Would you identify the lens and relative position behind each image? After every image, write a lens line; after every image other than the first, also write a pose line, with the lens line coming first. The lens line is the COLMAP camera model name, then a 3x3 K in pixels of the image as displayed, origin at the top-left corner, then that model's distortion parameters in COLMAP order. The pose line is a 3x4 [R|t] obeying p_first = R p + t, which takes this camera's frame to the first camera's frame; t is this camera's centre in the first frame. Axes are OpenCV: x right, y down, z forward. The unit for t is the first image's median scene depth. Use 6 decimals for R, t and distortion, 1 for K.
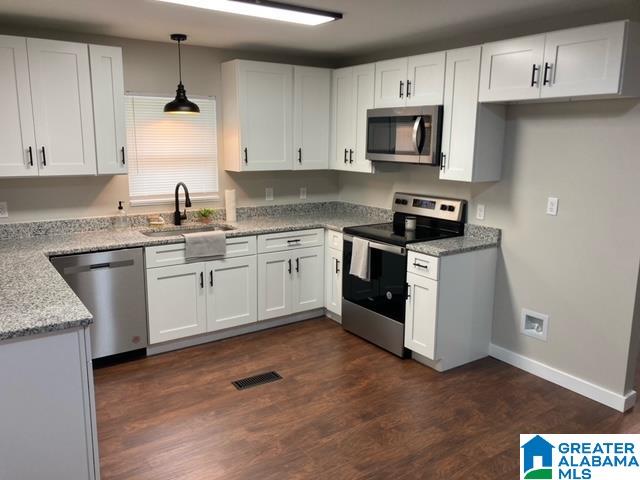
lens RADIAL K [[527.5, 0, 316.6], [0, 527.5, 241.9], [0, 0, 1]] dist [0.075279, -0.065136]
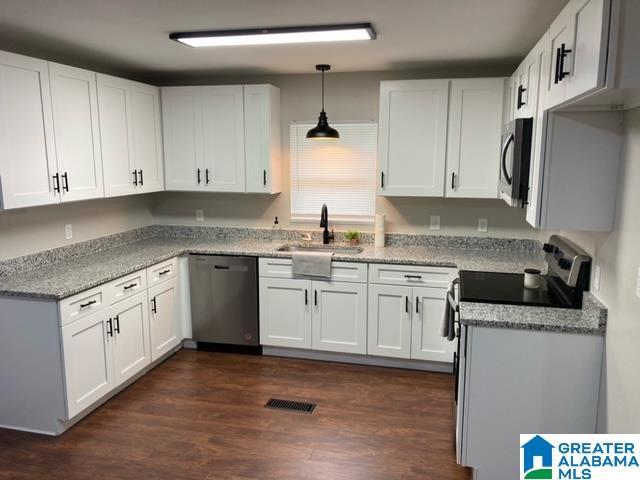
lens RADIAL K [[527.5, 0, 316.1], [0, 527.5, 240.2], [0, 0, 1]] dist [0.075279, -0.065136]
pose [[0.661603, 0.112978, -0.741295, 0.540960], [-0.142237, 0.989545, 0.023867, -0.065207], [0.736241, 0.089649, 0.670755, 0.303011]]
